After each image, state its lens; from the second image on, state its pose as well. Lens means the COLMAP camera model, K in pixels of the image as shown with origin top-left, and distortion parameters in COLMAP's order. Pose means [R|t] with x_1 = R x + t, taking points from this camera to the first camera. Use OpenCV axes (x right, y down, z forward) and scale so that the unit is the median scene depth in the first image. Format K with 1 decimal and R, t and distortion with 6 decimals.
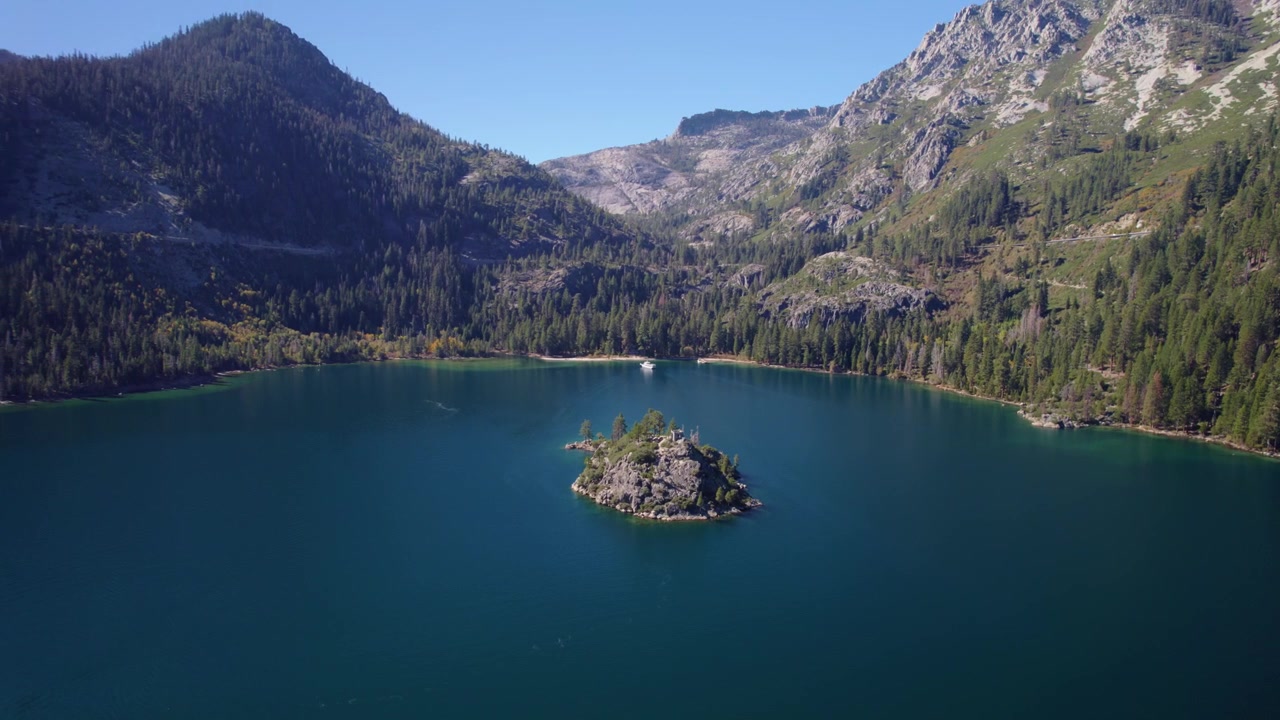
lens RADIAL K [[822.0, 0, 640.0], [0, 822.0, 360.0], [0, 0, 1]] dist [-0.084252, 0.075203]
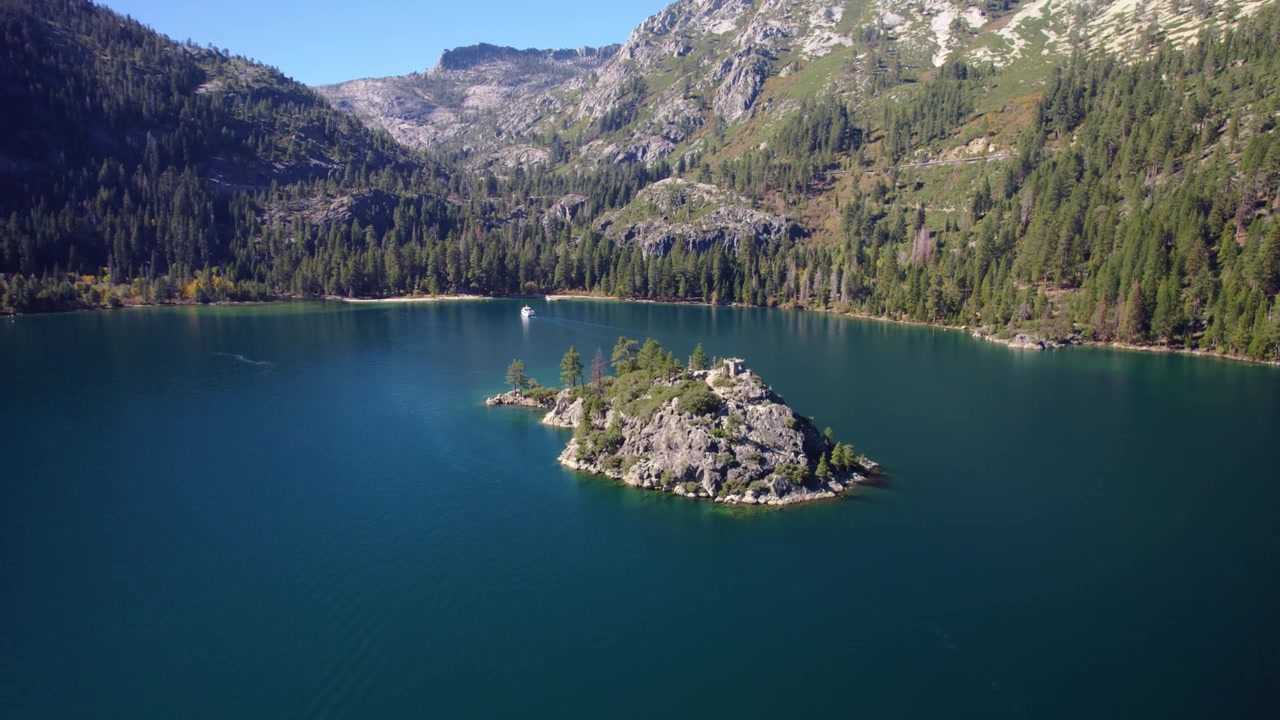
lens RADIAL K [[822.0, 0, 640.0], [0, 822.0, 360.0], [0, 0, 1]] dist [-0.084252, 0.075203]
pose [[0.951967, -0.044824, 0.302901, -0.070574], [0.029971, 0.998117, 0.053512, 0.016714], [-0.304729, -0.041864, 0.951519, 0.140204]]
